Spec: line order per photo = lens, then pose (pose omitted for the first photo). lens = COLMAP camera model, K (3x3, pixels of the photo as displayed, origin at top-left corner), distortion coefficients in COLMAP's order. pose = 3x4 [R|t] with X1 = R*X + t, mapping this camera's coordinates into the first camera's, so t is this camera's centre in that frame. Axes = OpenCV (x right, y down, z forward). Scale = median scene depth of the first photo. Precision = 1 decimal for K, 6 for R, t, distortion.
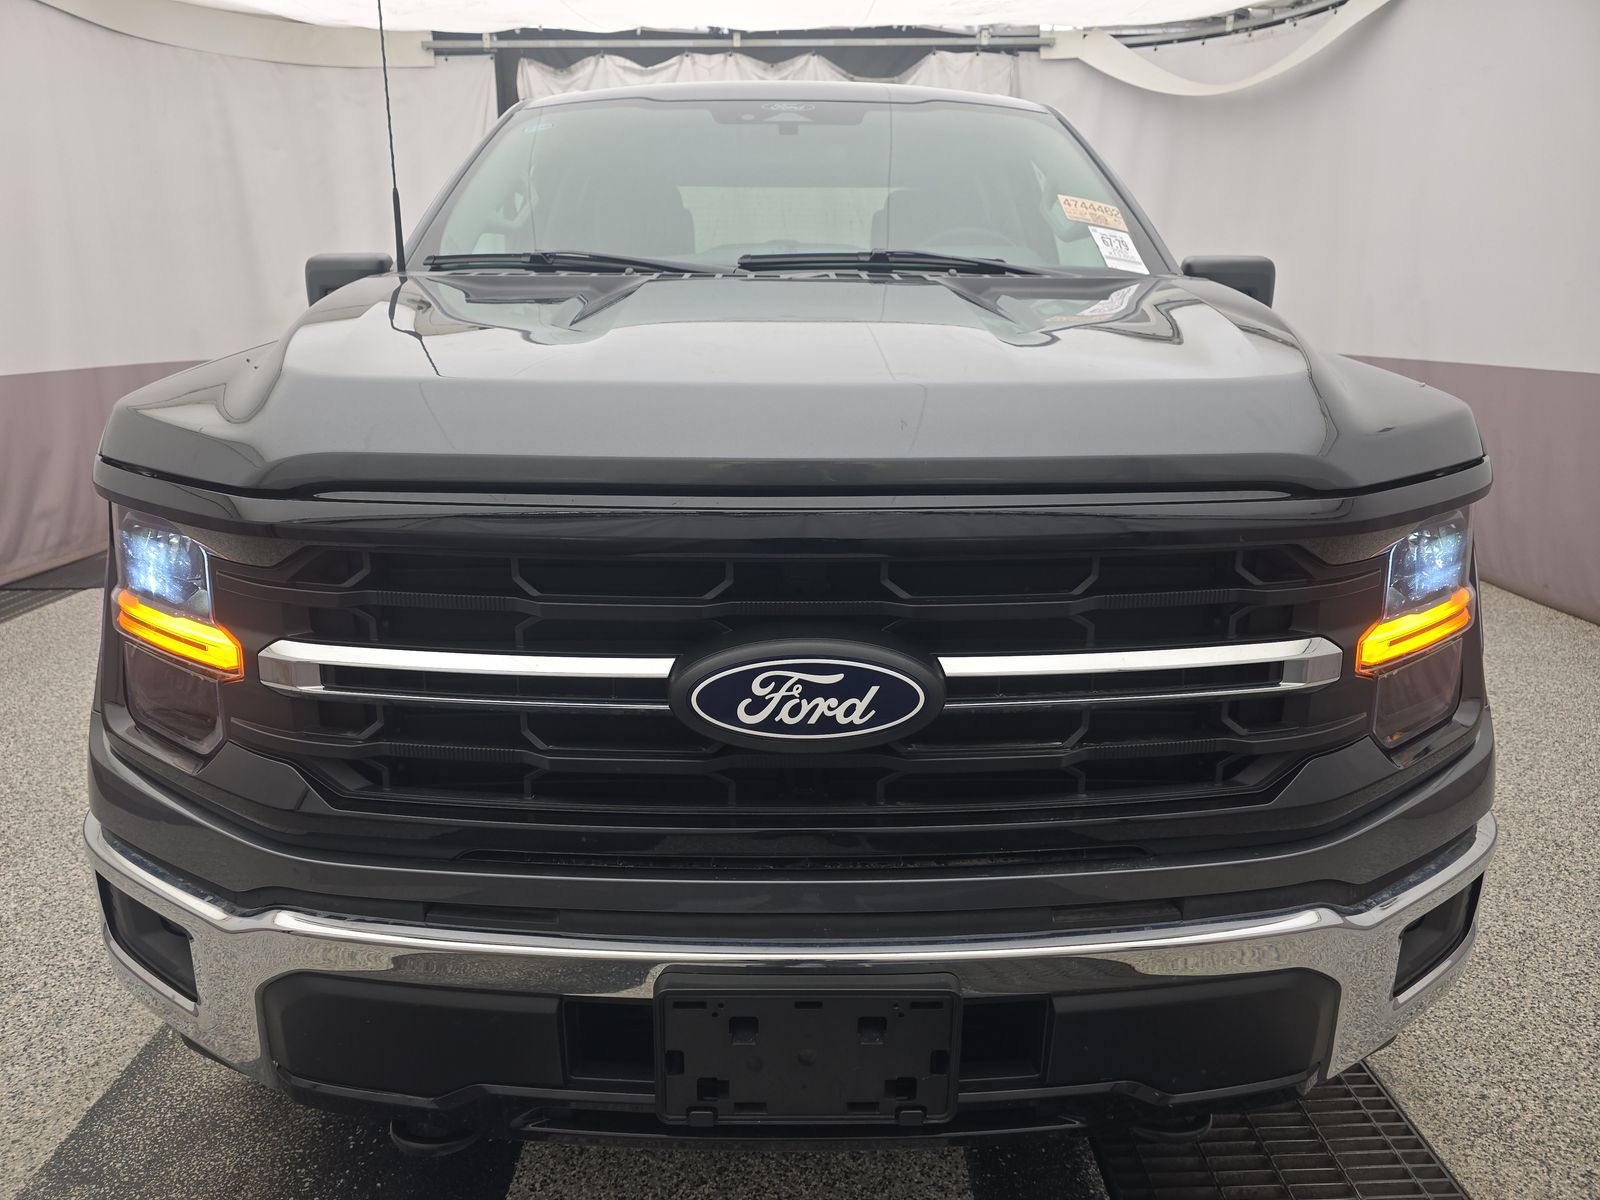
lens RADIAL K [[1099.4, 0, 789.8], [0, 1099.4, 592.0], [0, 0, 1]] dist [0.054018, -0.043661]
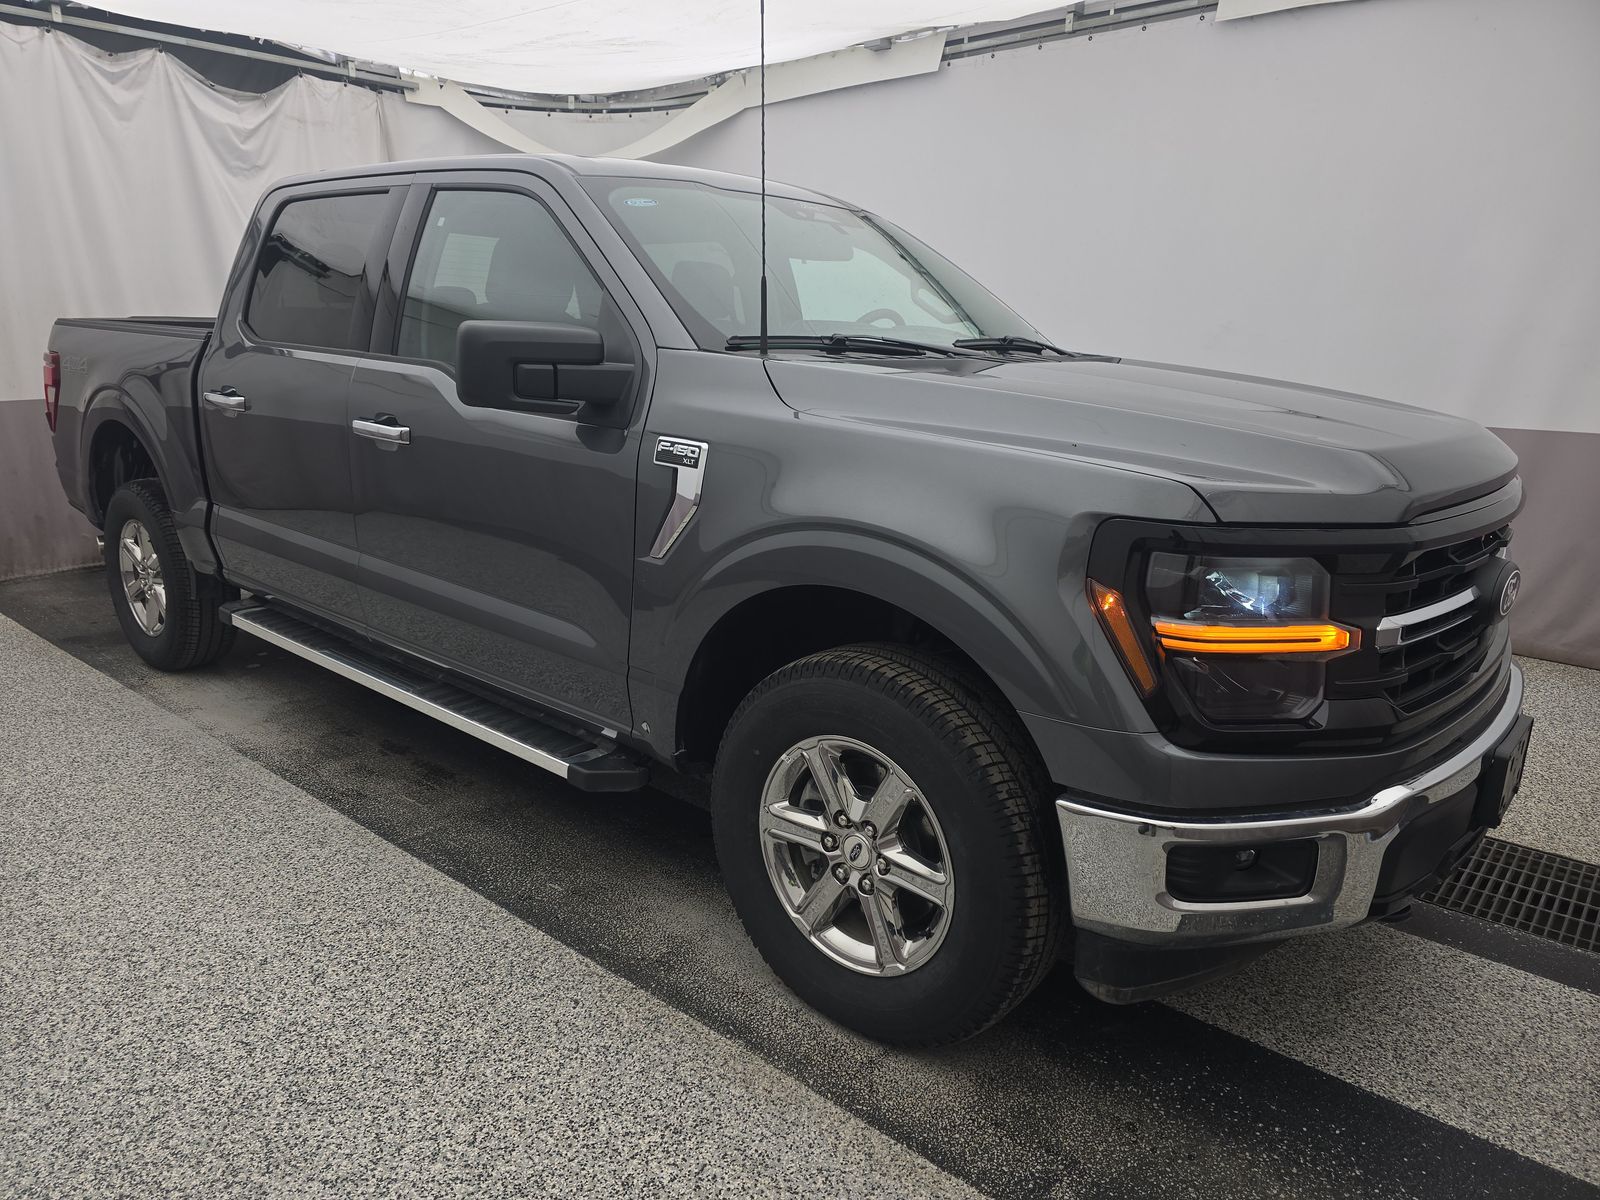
lens RADIAL K [[1099.4, 0, 789.8], [0, 1099.4, 592.0], [0, 0, 1]] dist [0.054018, -0.043661]
pose [[0.653963, -0.165131, 0.738285, -0.372103], [0.175087, 0.982428, 0.064648, -0.042041], [-0.735987, 0.086987, 0.671384, 0.096149]]
